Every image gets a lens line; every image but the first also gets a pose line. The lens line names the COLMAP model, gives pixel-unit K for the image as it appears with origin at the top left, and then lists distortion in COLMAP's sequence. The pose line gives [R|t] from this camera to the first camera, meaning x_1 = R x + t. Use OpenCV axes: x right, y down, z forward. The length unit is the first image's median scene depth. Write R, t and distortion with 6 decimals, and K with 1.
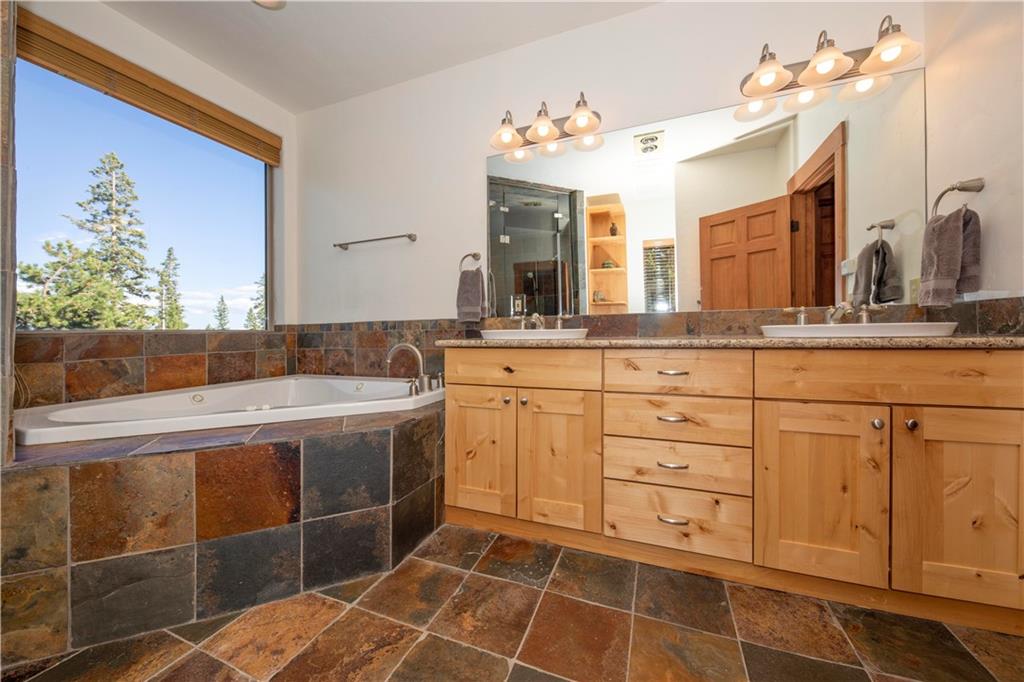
lens RADIAL K [[379.1, 0, 509.3], [0, 379.1, 328.4], [0, 0, 1]] dist [0.015309, -0.011239]
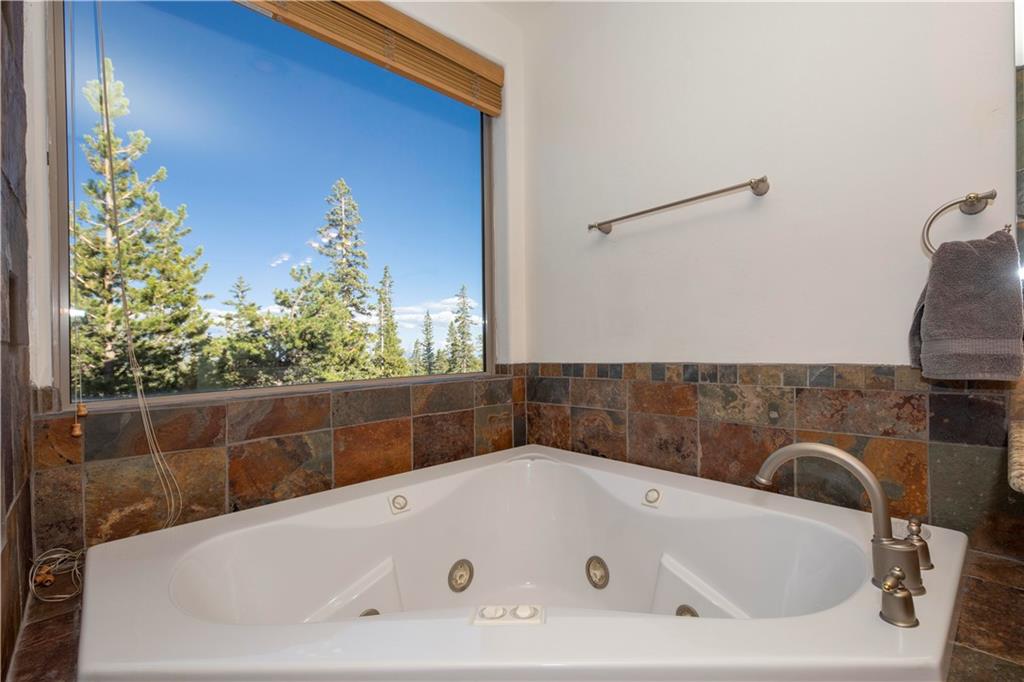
lens RADIAL K [[438.9, 0, 512.0], [0, 438.9, 341.0], [0, 0, 1]] dist [0.000921, 0.000041]
pose [[0.897379, -0.007282, -0.441201, -0.268915], [0.011227, 0.999917, 0.006332, -0.053215], [0.441118, -0.010635, 0.897386, 0.352160]]
